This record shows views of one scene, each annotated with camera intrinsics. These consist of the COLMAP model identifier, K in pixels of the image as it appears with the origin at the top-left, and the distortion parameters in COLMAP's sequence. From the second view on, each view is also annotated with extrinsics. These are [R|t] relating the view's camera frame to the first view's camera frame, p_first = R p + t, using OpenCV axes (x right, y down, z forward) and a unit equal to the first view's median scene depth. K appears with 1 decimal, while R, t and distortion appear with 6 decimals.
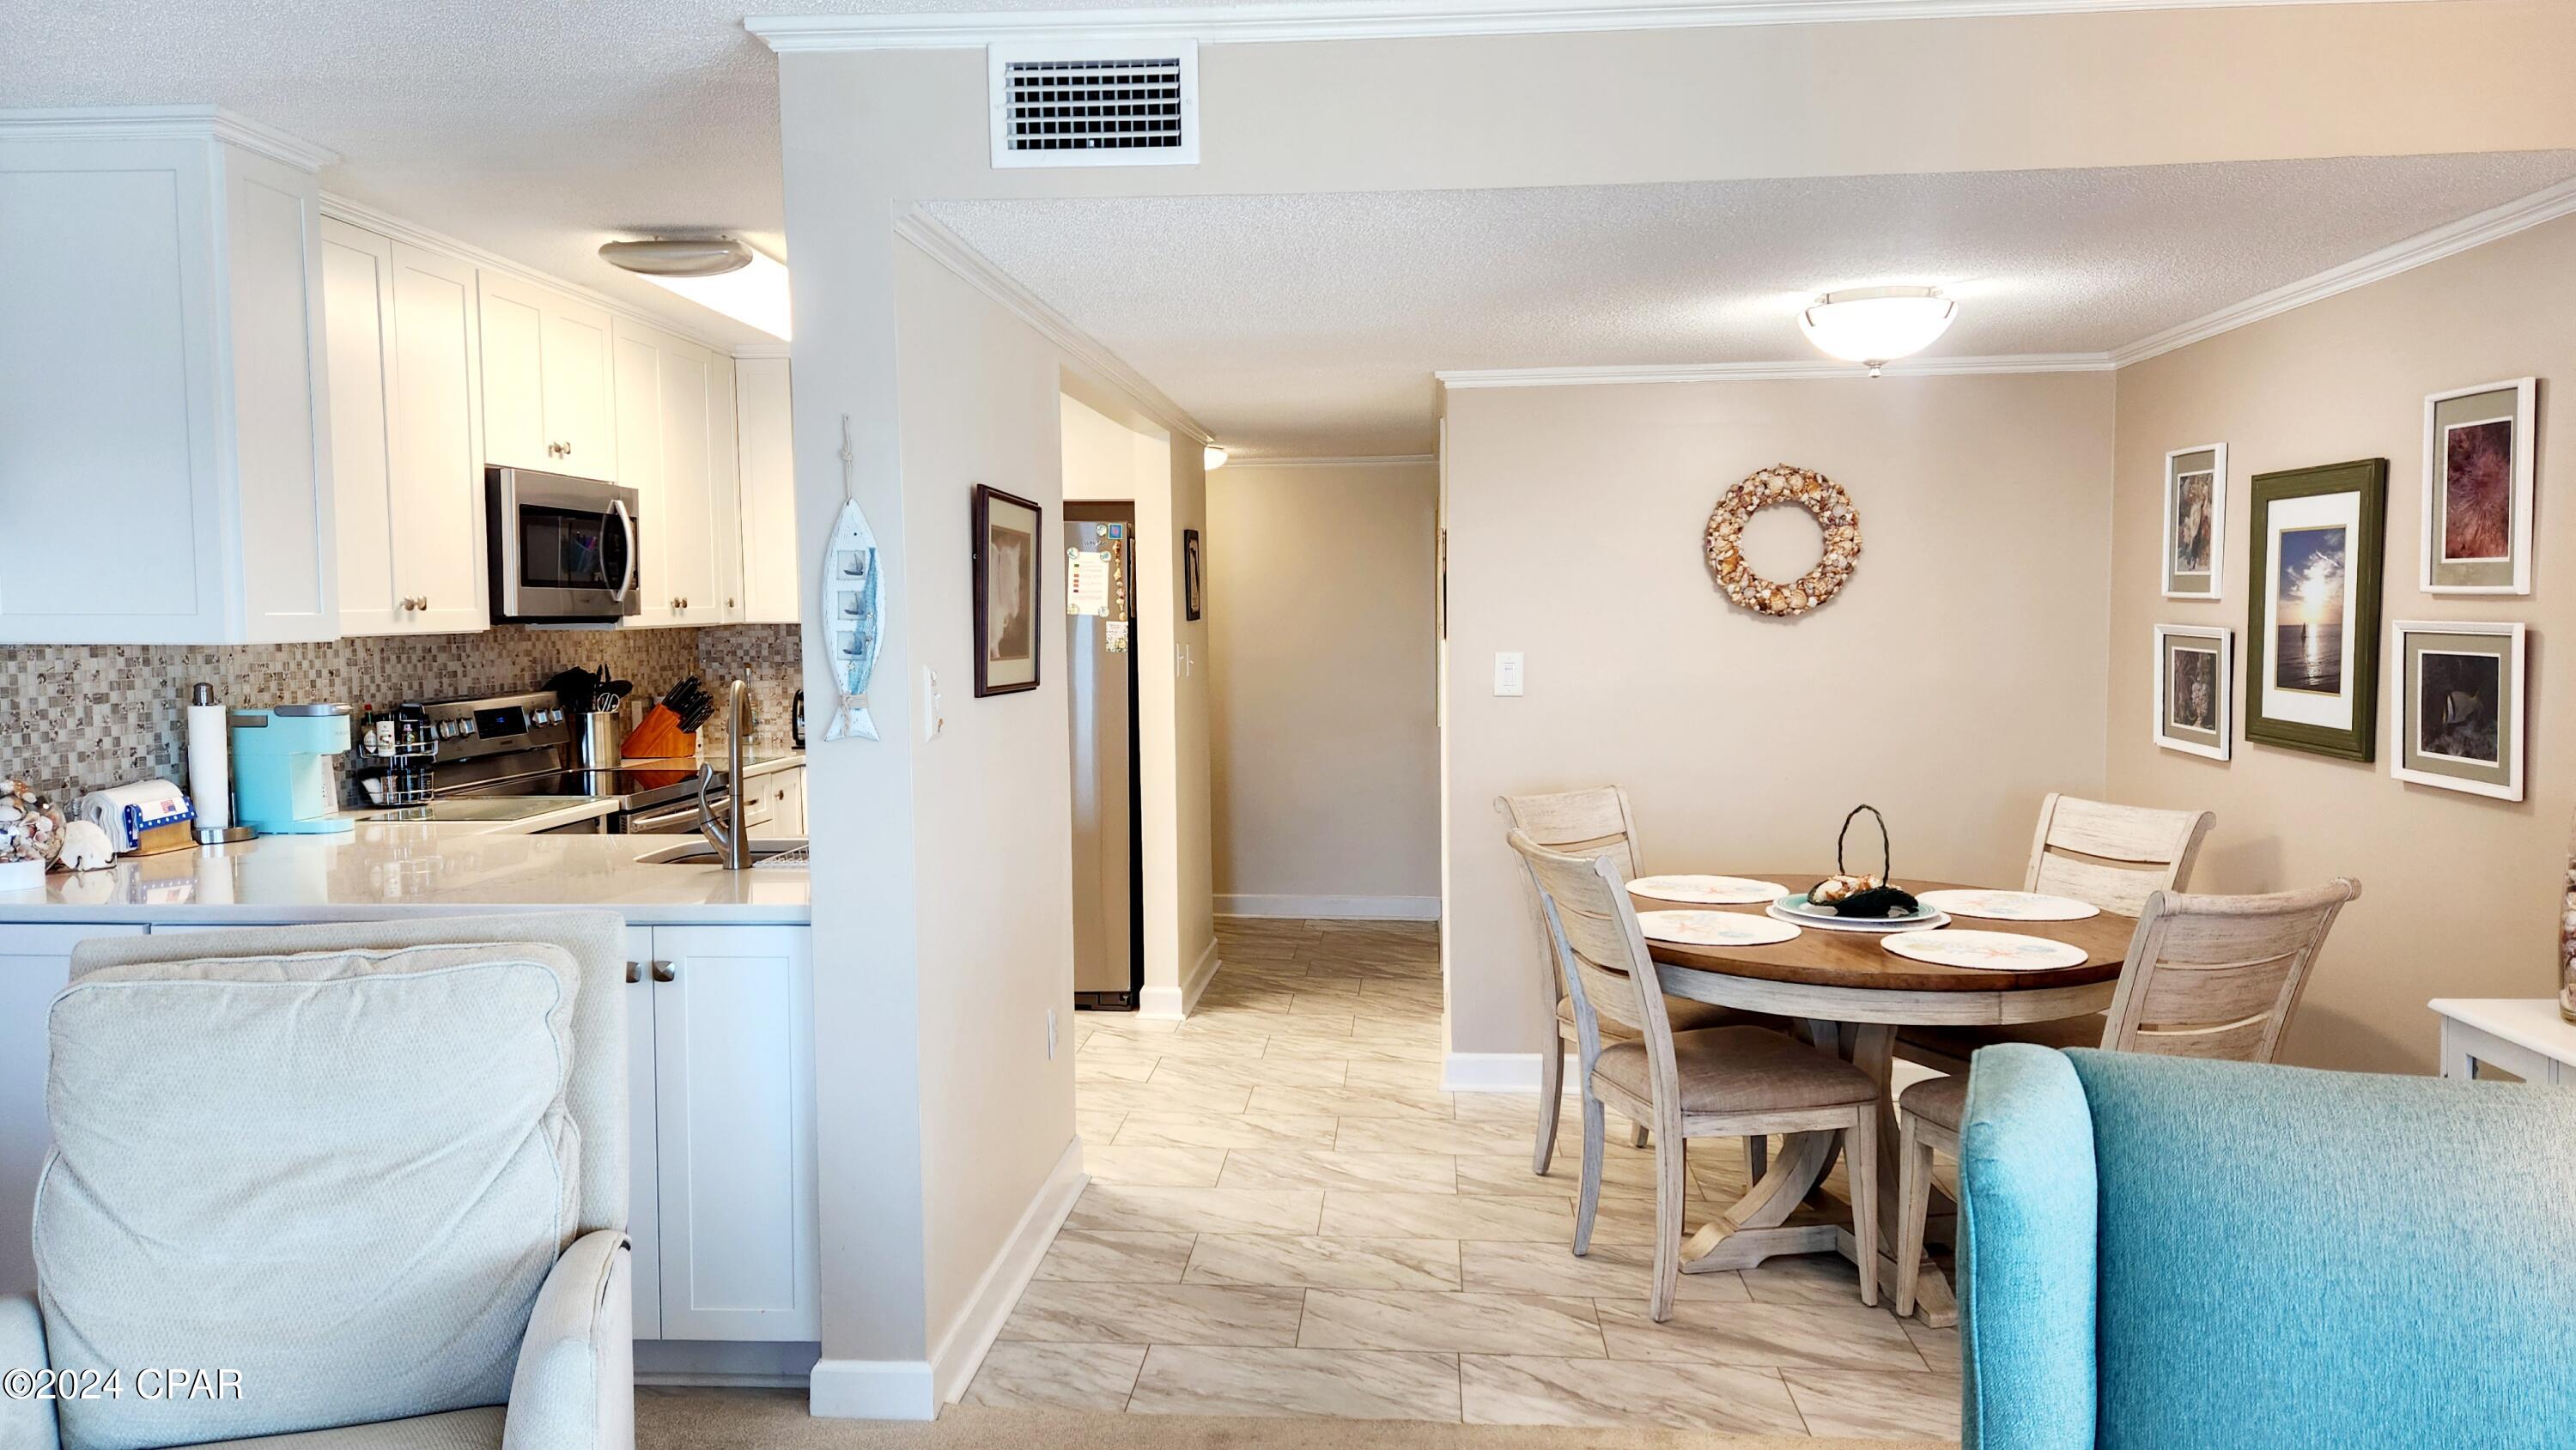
lens RADIAL K [[1708.7, 0, 1284.8], [0, 1708.7, 719.3], [0, 0, 1]] dist [0.020090, -0.006301]
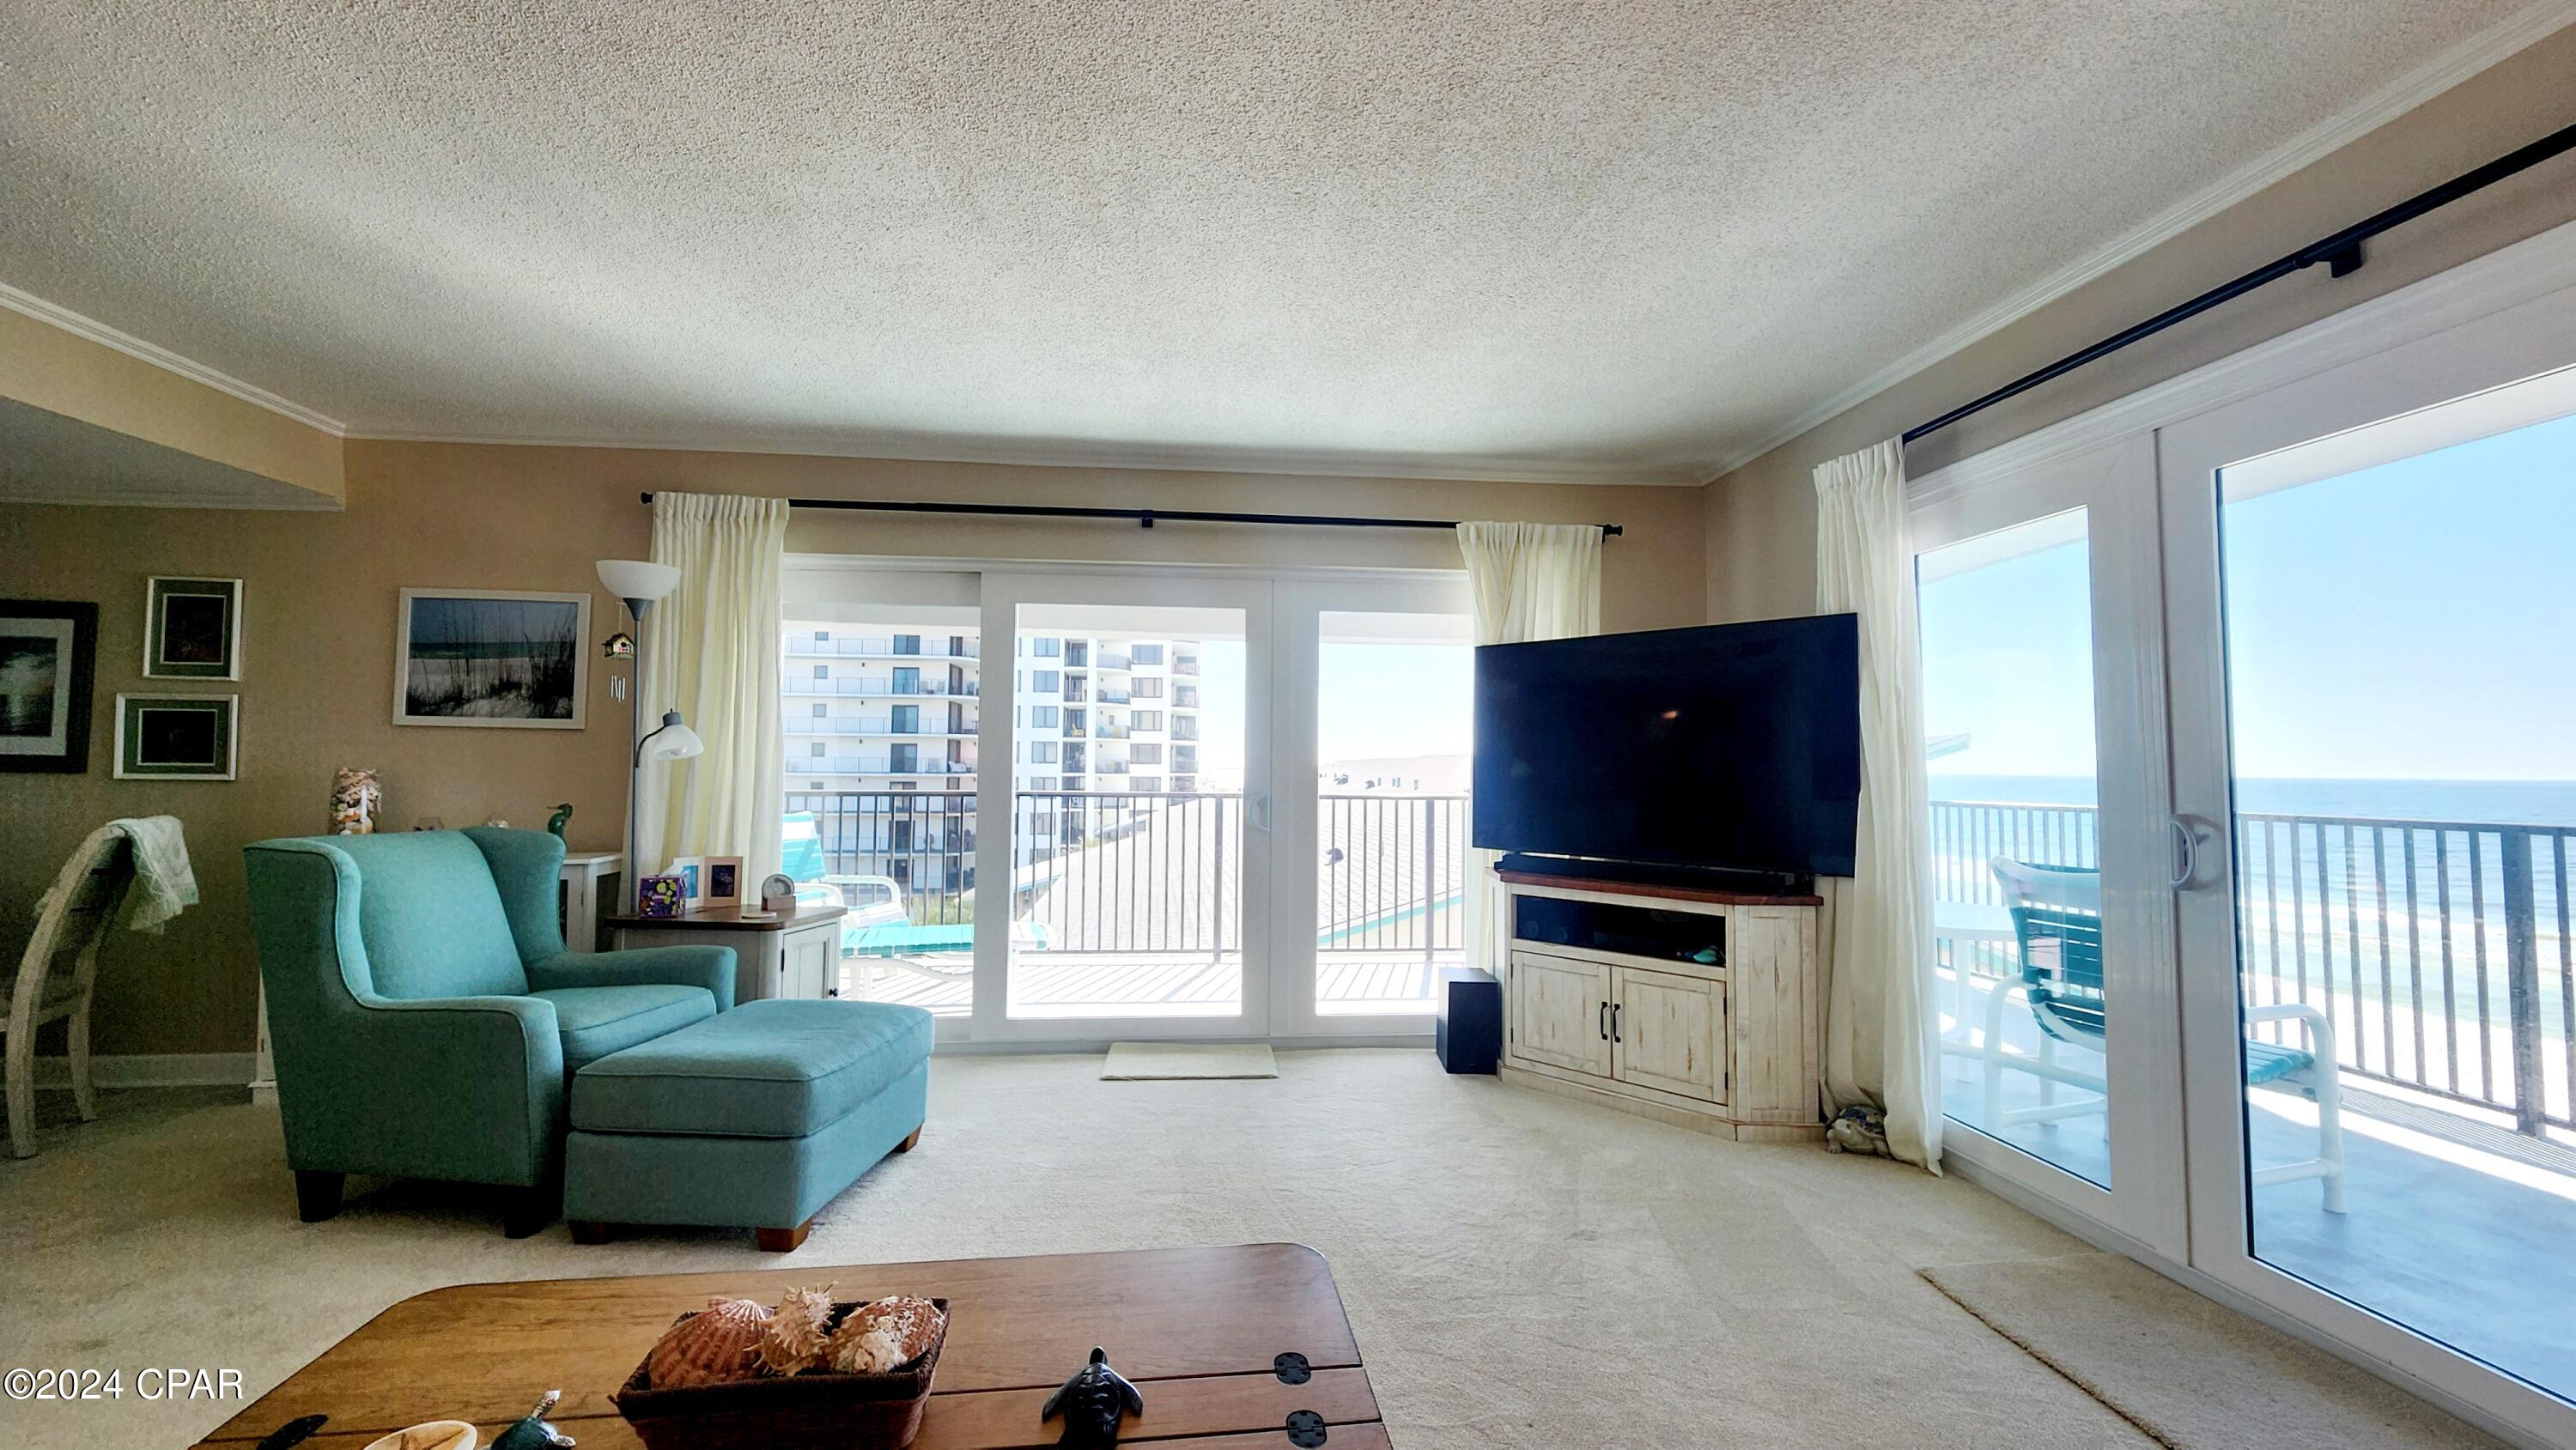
lens RADIAL K [[1053.8, 0, 1312.0], [0, 1053.8, 715.1], [0, 0, 1]] dist [0.006779, -0.002629]
pose [[-0.178249, 0.052027, 0.982609, -0.590986], [0.057190, 0.997461, -0.042439, 0.074378], [-0.982322, 0.048630, -0.180772, -0.042191]]
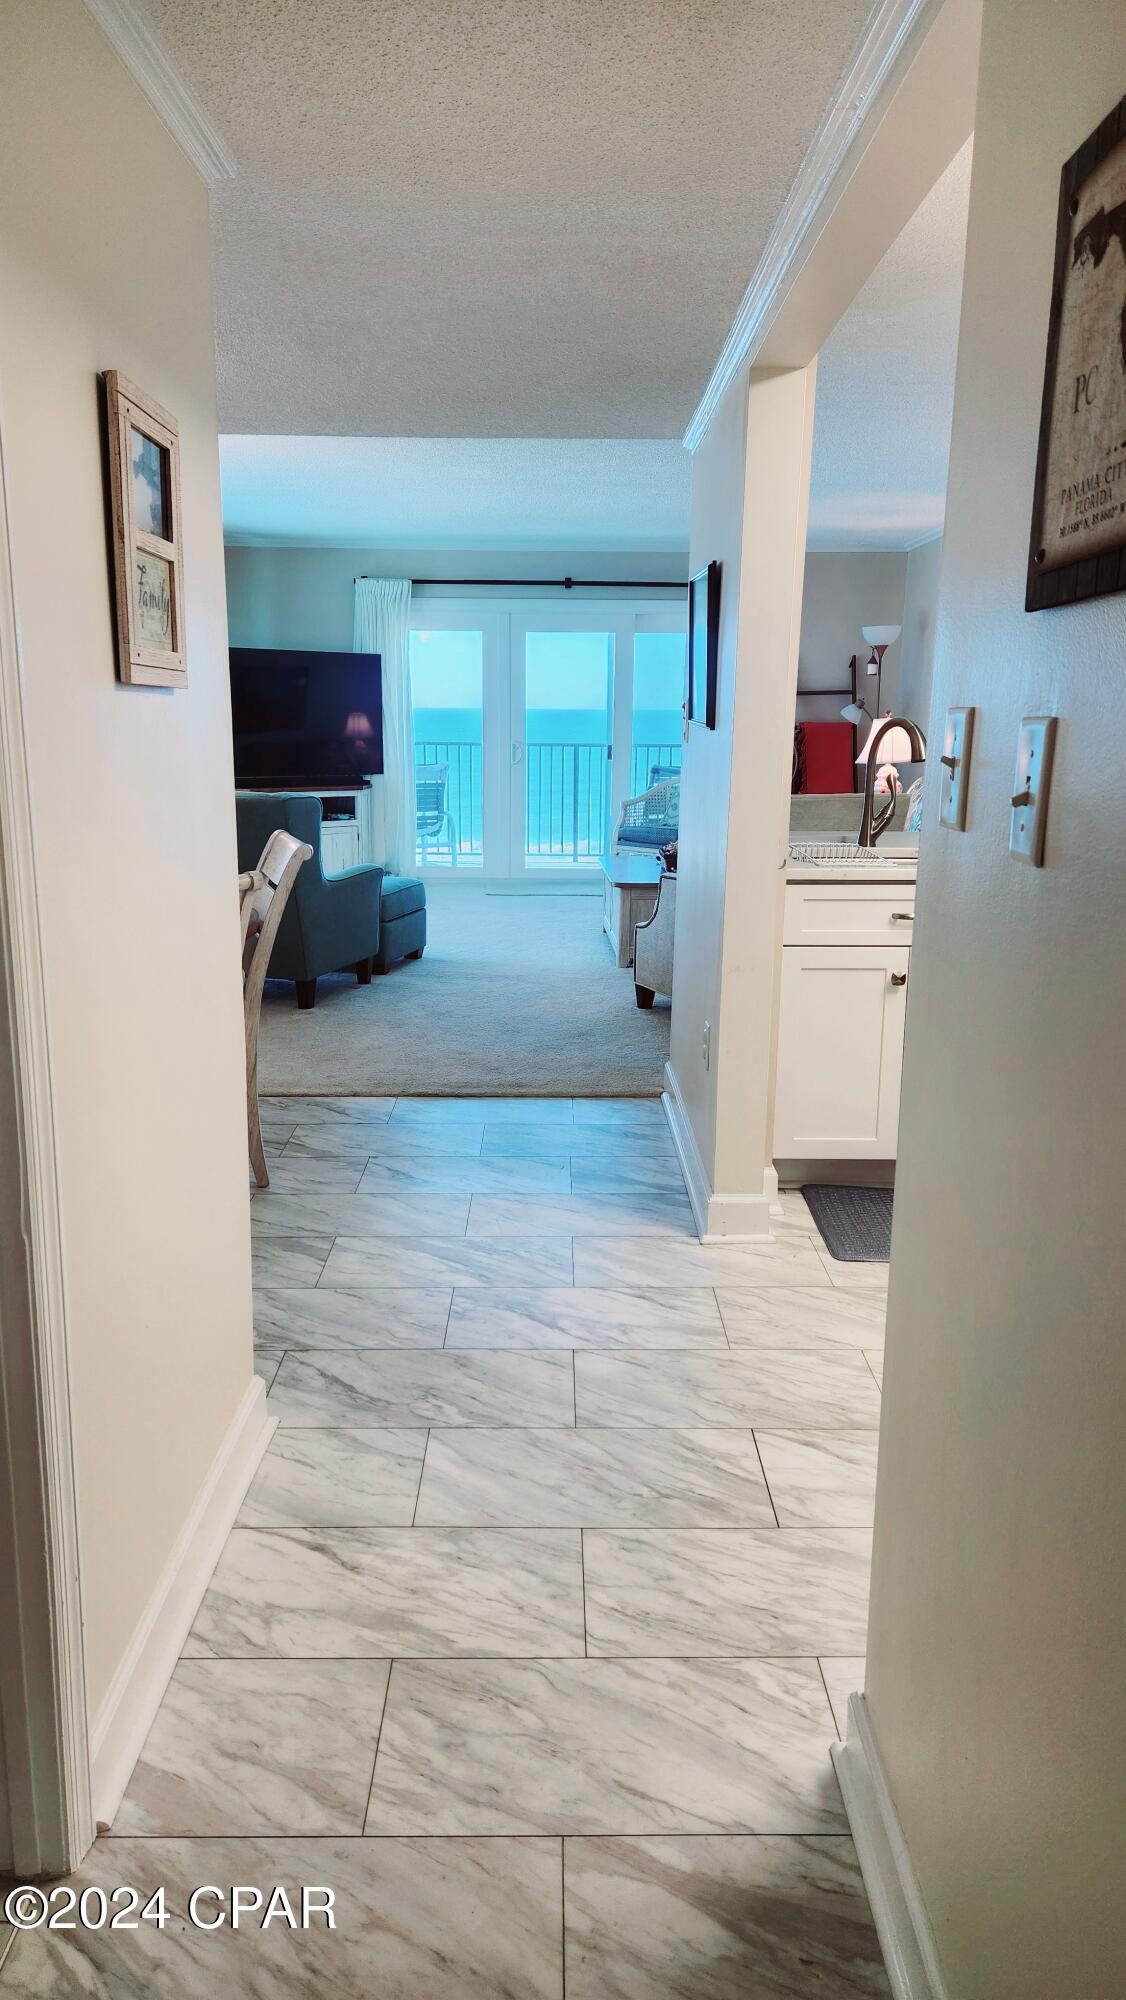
lens RADIAL K [[1326.8, 0, 560.1], [0, 1326.8, 1012.8], [0, 0, 1]] dist [0.020090, -0.006301]
pose [[-0.996440, 0.017475, -0.082473, 0.031723], [-0.007053, 0.957569, 0.288117, -0.087571], [0.084009, 0.287673, -0.954037, 1.827228]]
